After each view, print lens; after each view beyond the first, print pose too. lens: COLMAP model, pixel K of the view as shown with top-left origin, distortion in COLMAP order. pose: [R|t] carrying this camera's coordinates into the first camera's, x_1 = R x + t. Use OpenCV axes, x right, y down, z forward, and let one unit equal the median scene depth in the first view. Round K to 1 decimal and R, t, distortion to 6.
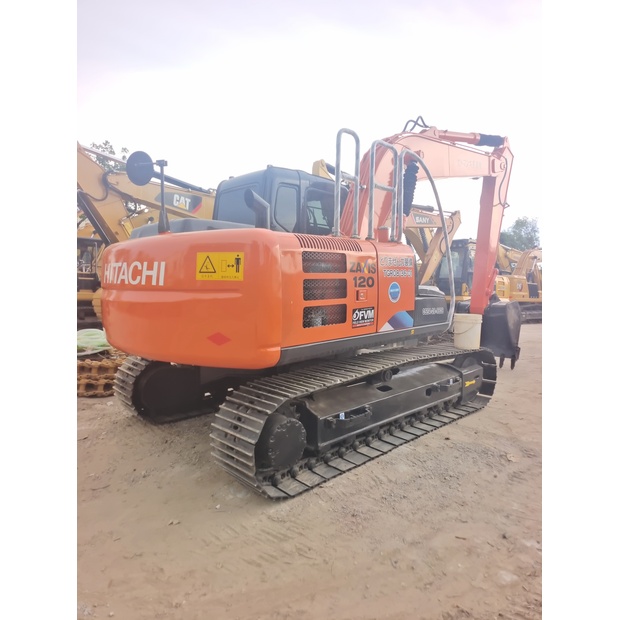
lens RADIAL K [[435.0, 0, 310.0], [0, 435.0, 310.0], [0, 0, 1]] dist [0.048691, 0.000226]
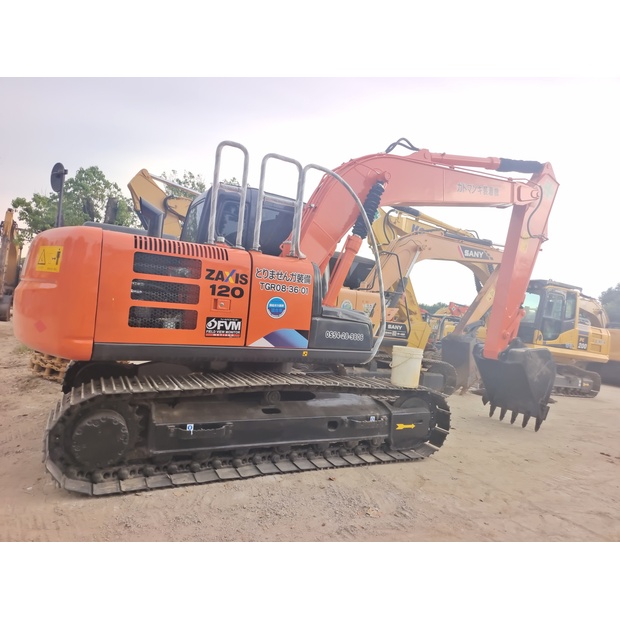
lens RADIAL K [[434.5, 0, 310.0], [0, 434.5, 302.2], [0, 0, 1]] dist [0.077655, -0.077998]
pose [[0.954167, 0.084517, -0.287093, 0.511064], [-0.111848, 0.990488, -0.080144, 0.015149], [0.277588, 0.108582, 0.954544, 0.104014]]
